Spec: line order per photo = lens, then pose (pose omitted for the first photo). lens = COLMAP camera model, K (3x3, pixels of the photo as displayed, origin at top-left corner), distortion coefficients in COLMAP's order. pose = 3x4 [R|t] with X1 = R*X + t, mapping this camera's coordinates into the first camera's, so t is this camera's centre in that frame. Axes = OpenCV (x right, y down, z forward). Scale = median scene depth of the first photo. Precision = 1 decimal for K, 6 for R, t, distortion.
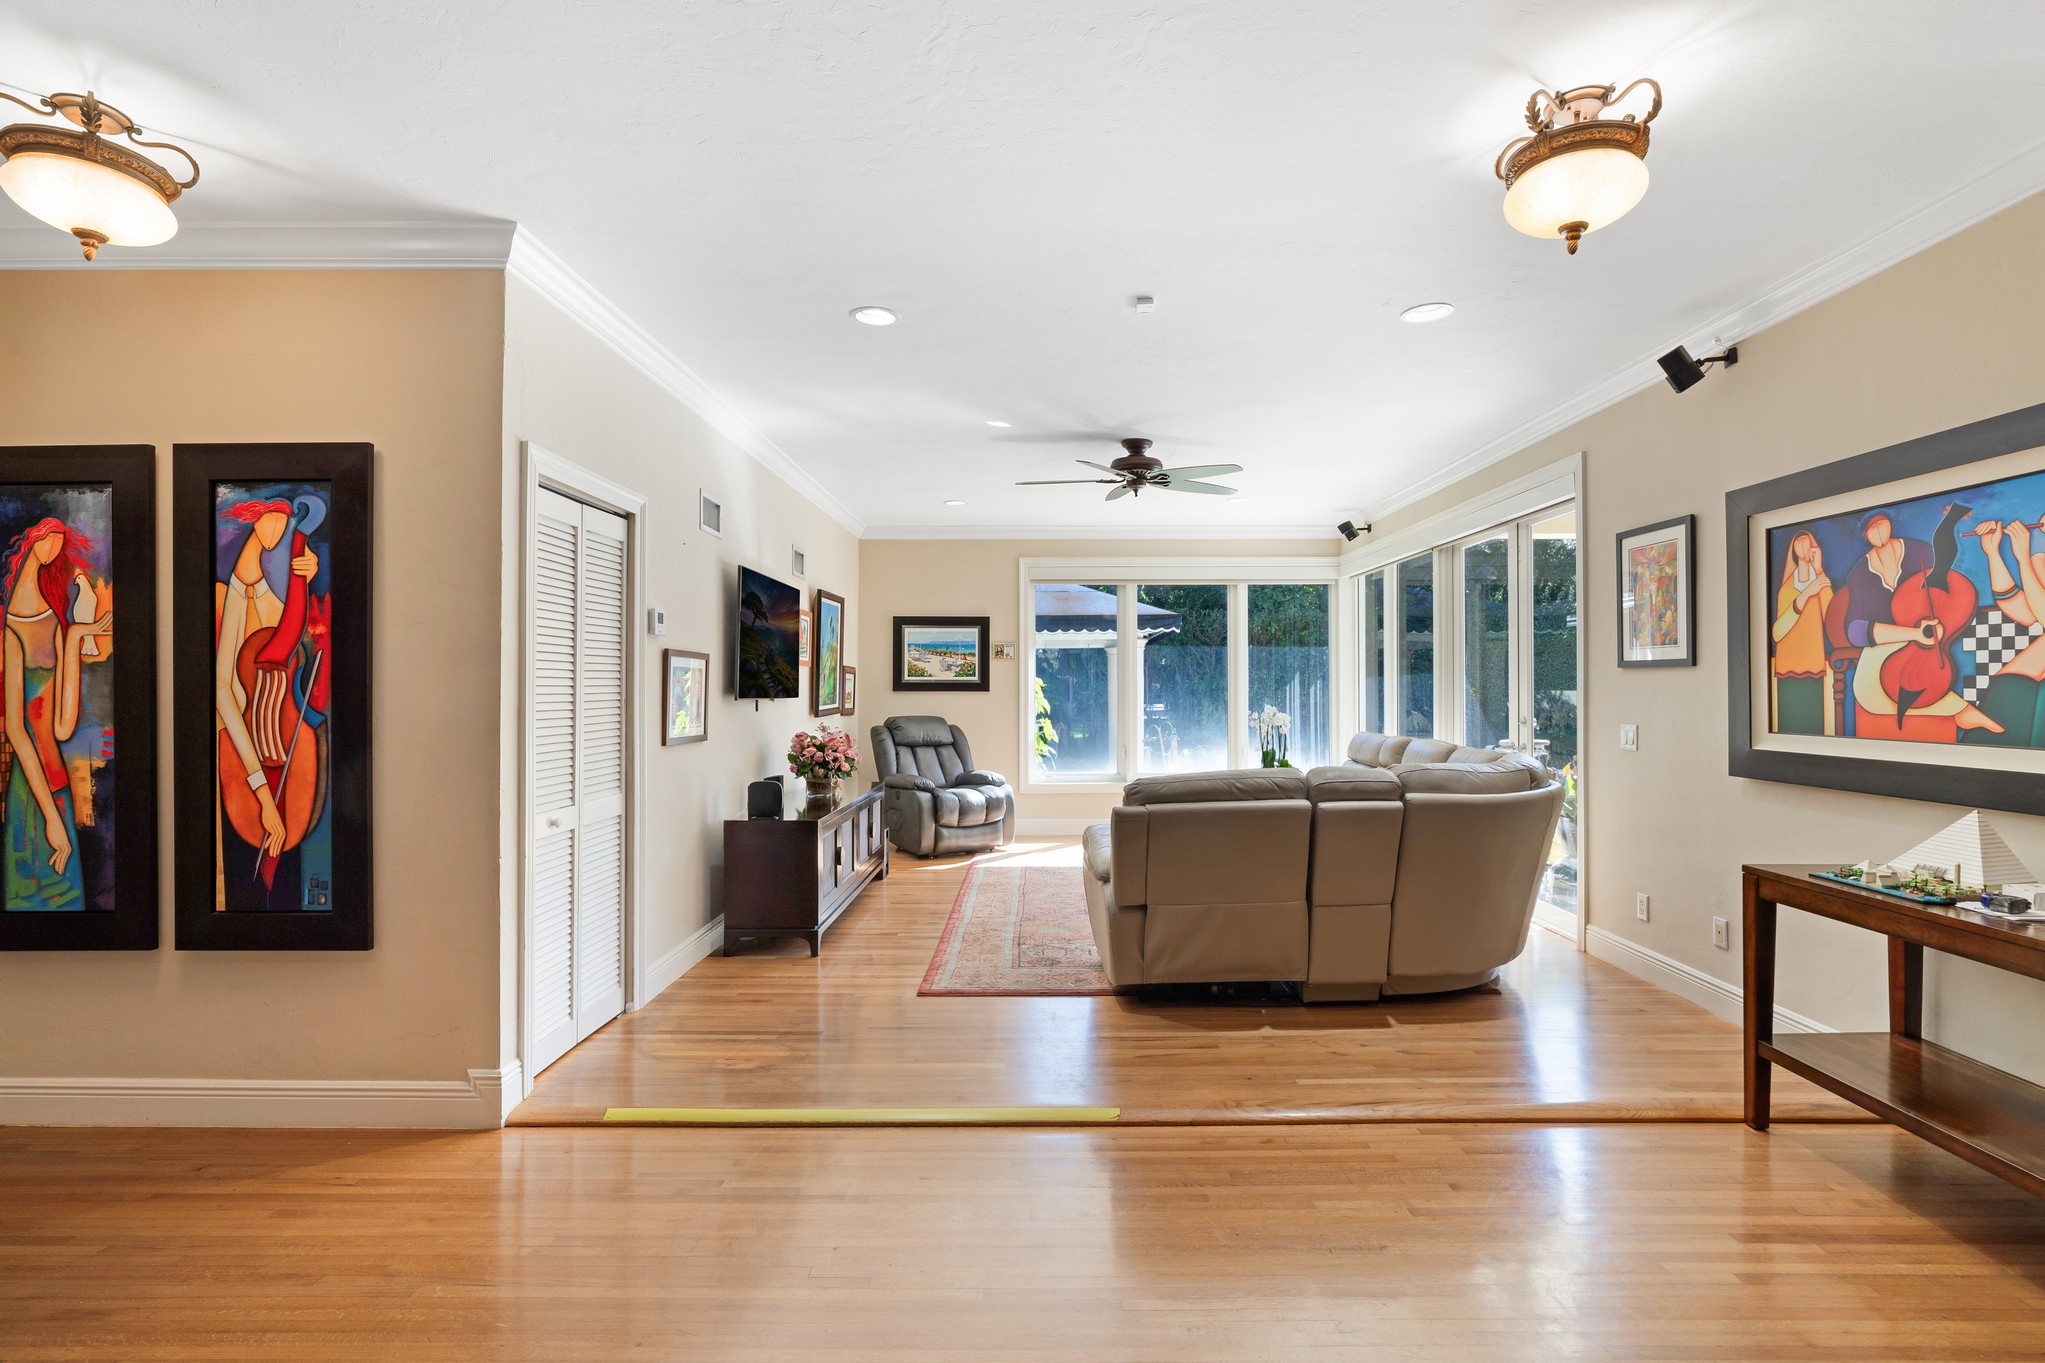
lens RADIAL K [[952.7, 0, 1019.9], [0, 952.7, 682.4], [0, 0, 1]] dist [-0.004213, 0.000709]
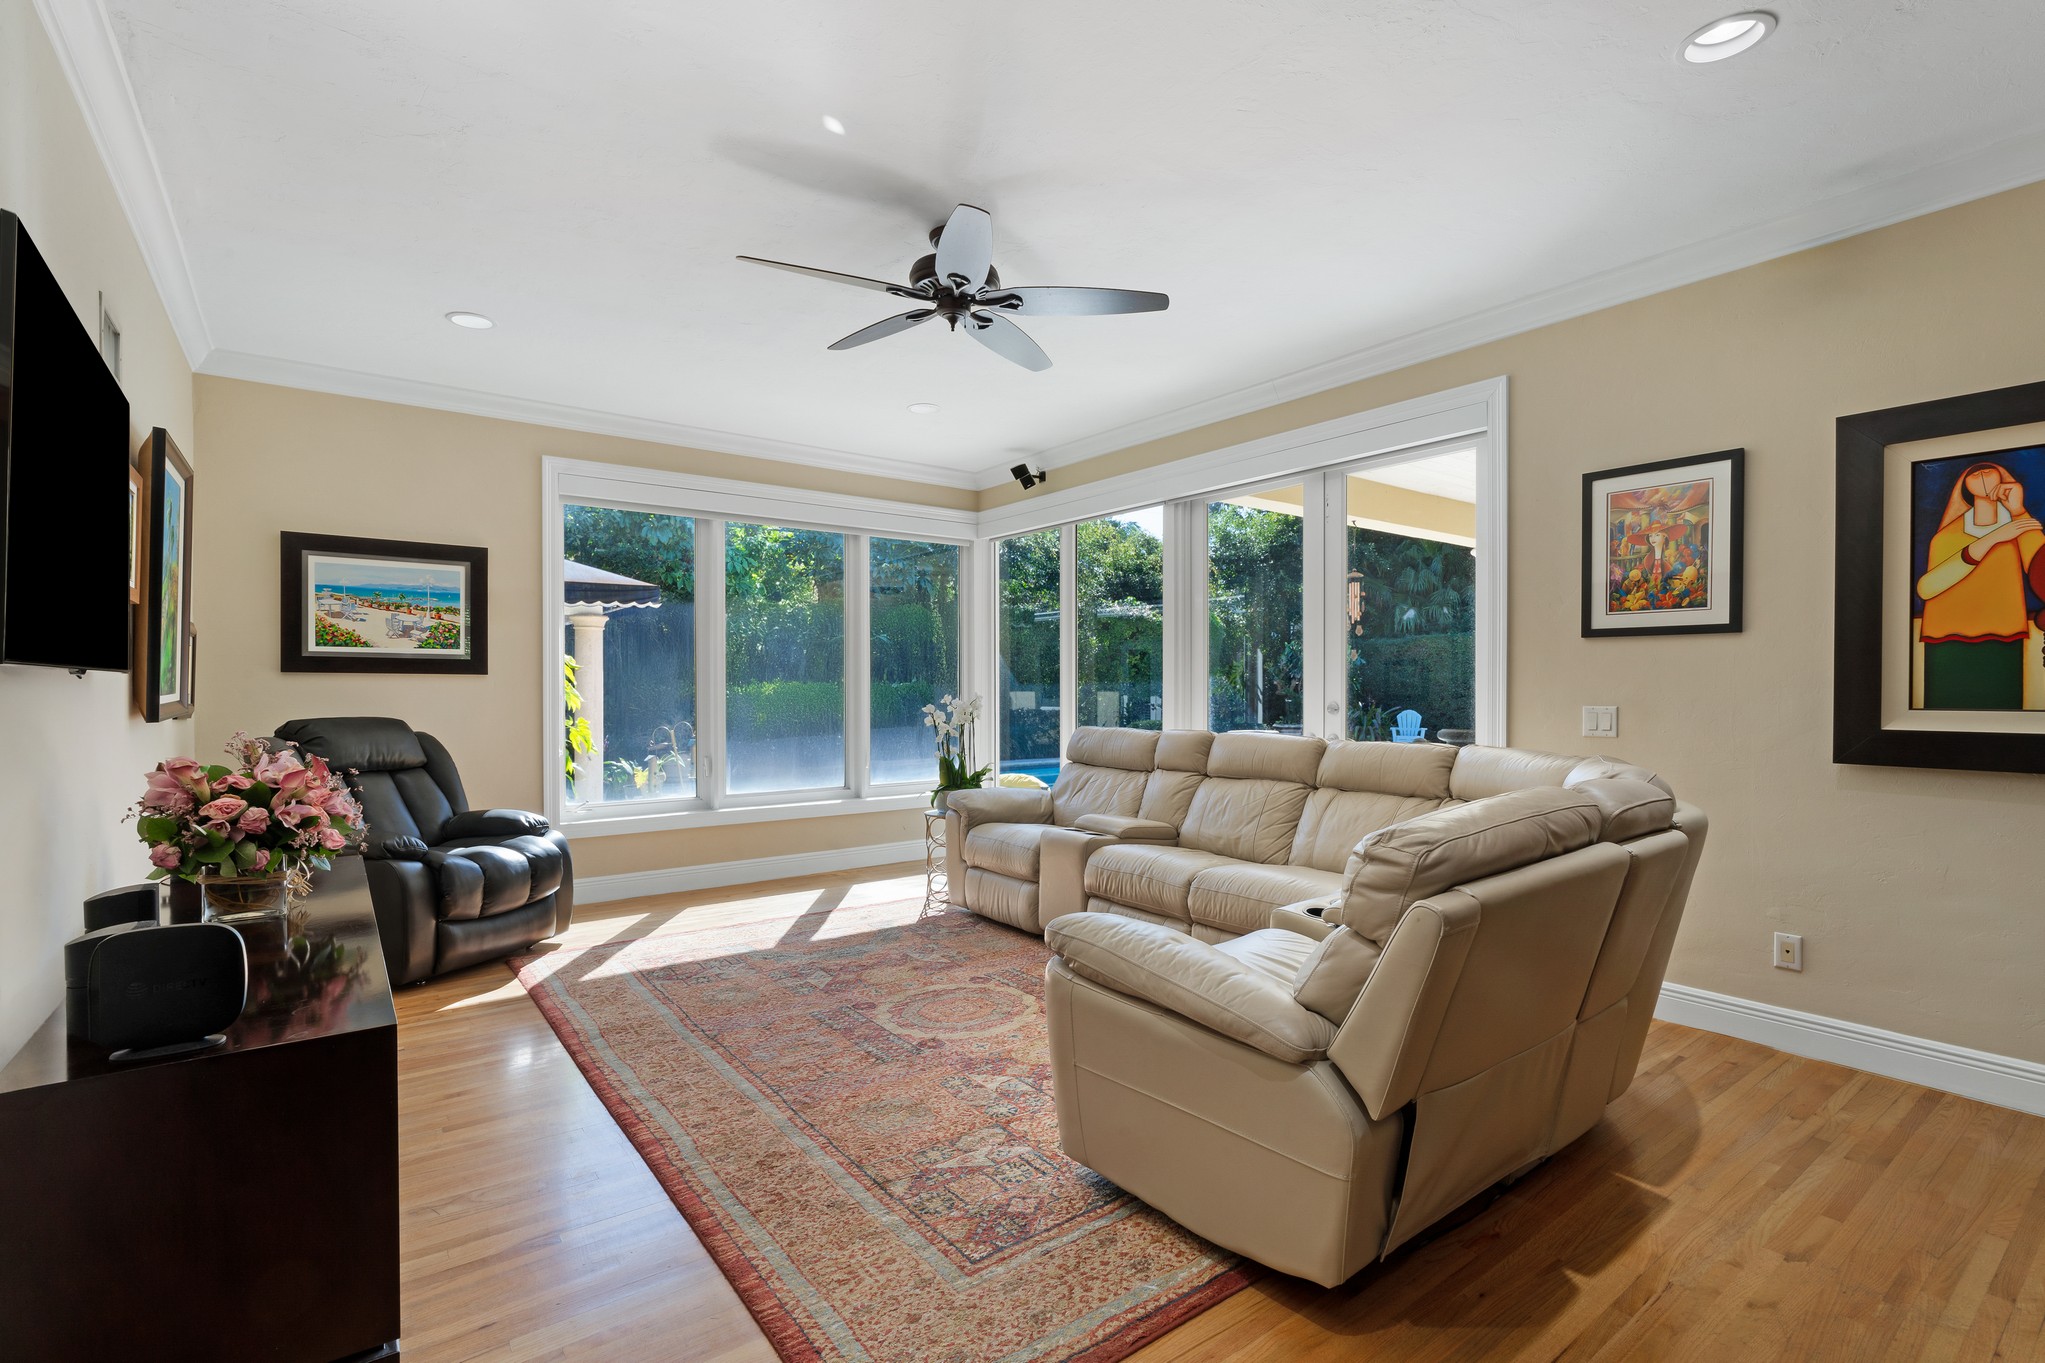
lens RADIAL K [[952.7, 0, 1033.9], [0, 952.7, 697.7], [0, 0, 1]] dist [-0.004213, 0.000709]
pose [[0.789019, -0.005229, 0.614346, -0.198346], [-0.004955, 0.999877, 0.014874, 0.021150], [-0.614349, -0.014780, 0.788896, 0.500523]]
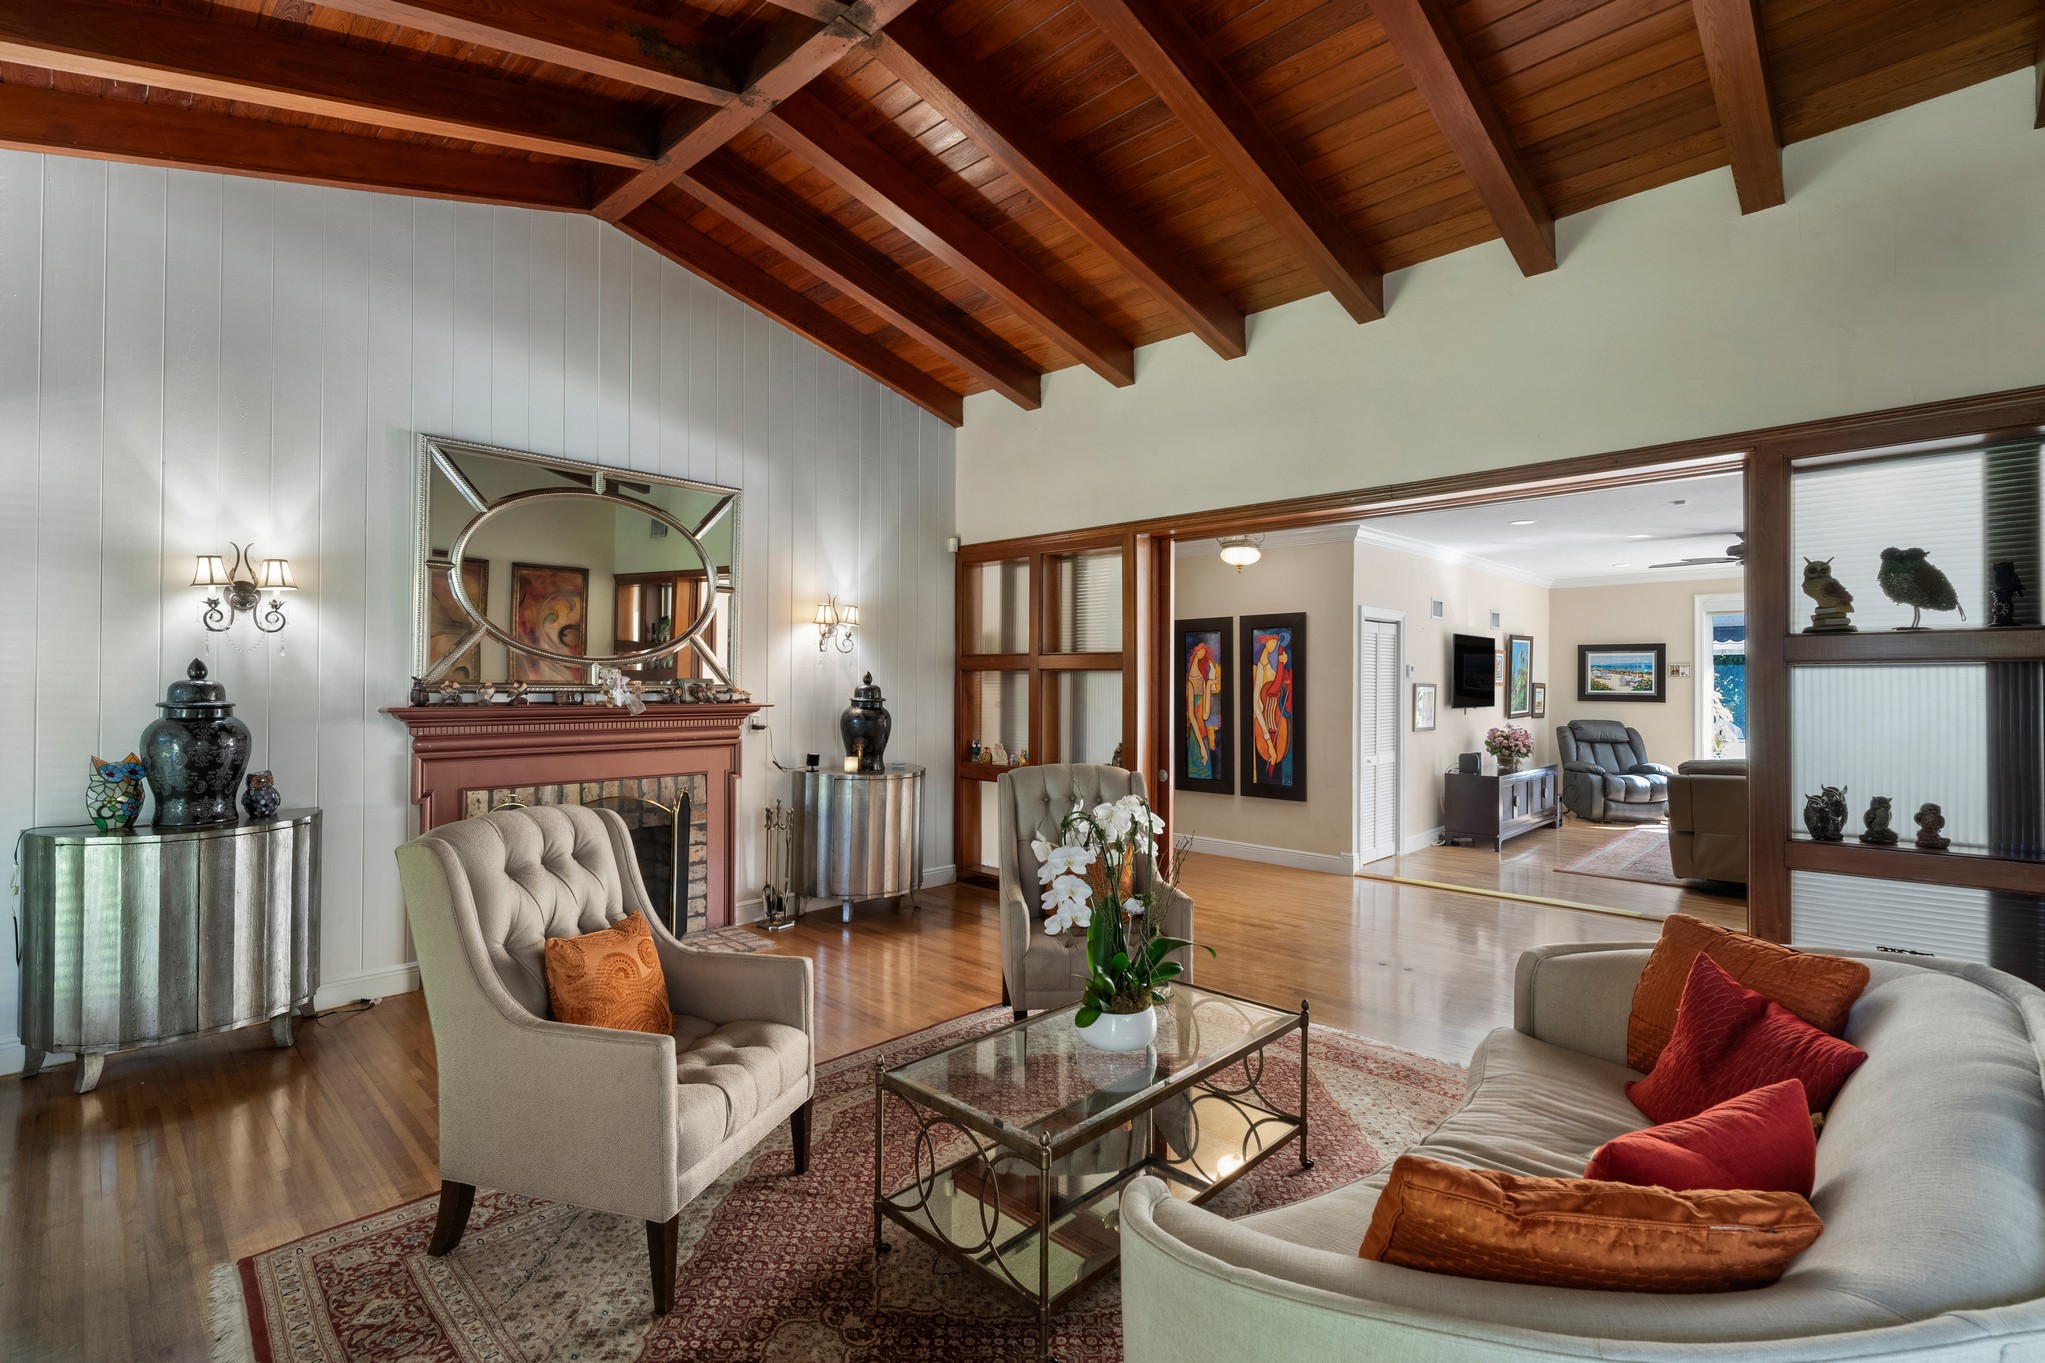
lens RADIAL K [[952.7, 0, 1013.7], [0, 952.7, 675.4], [0, 0, 1]] dist [-0.004213, 0.000709]
pose [[0.746307, 0.000227, -0.665602, 0.251872], [-0.001539, 0.999998, -0.001384, -0.035842], [0.665600, 0.002058, 0.746306, -0.800768]]
